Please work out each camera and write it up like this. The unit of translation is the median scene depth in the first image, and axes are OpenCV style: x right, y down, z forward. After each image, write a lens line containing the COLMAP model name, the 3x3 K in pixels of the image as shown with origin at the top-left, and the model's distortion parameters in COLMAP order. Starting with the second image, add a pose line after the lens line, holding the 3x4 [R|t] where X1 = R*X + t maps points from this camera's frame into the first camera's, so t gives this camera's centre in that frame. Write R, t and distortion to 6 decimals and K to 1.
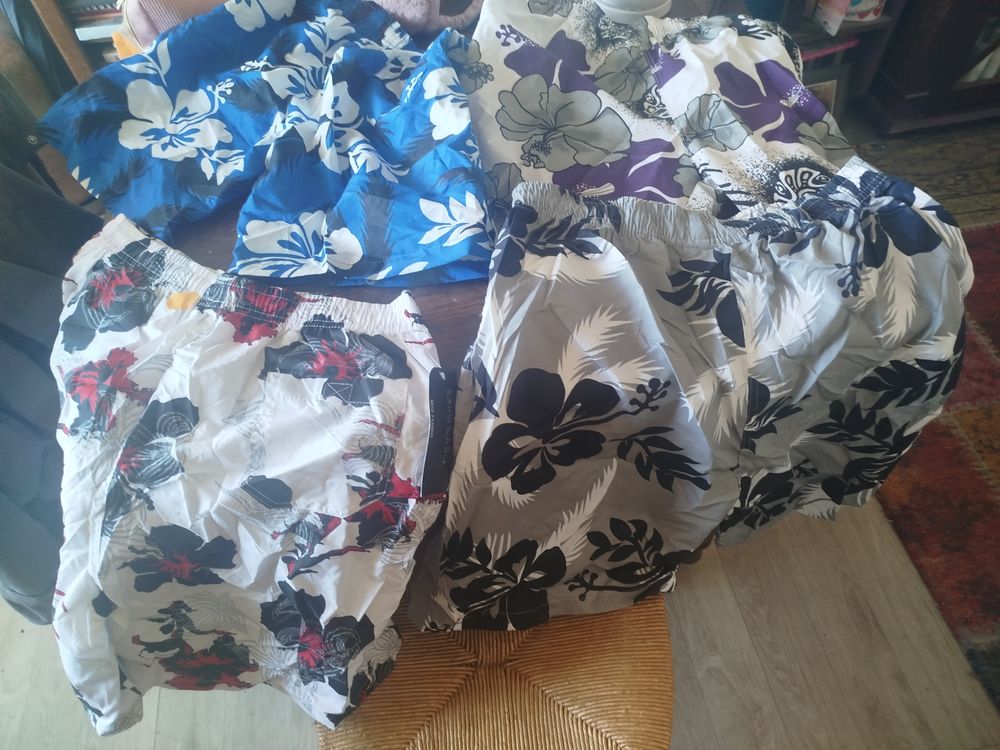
lens RADIAL K [[697.0, 0, 500.0], [0, 697.0, 375.0], [0, 0, 1]] dist [0.004384, 0.007567]
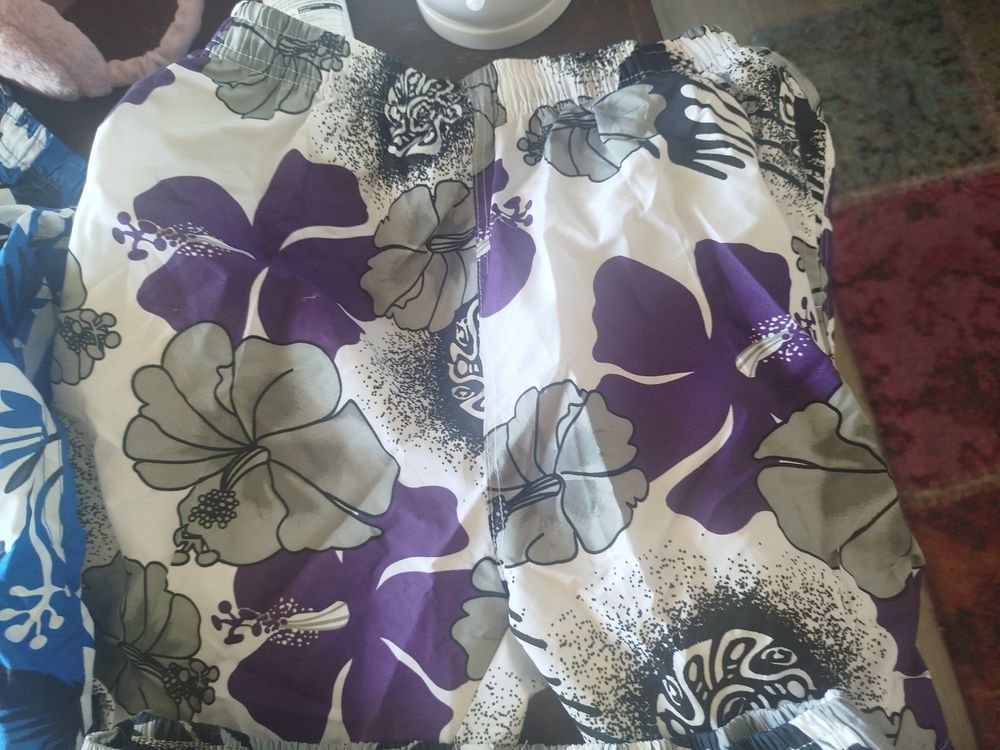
lens RADIAL K [[705.5, 0, 500.0], [0, 705.5, 375.0], [0, 0, 1]] dist [-0.005672, 0.005318]
pose [[0.991695, -0.004856, -0.128517, 0.373829], [0.050137, 0.934823, 0.351557, -0.666464], [0.118433, -0.355081, 0.927303, 0.676264]]
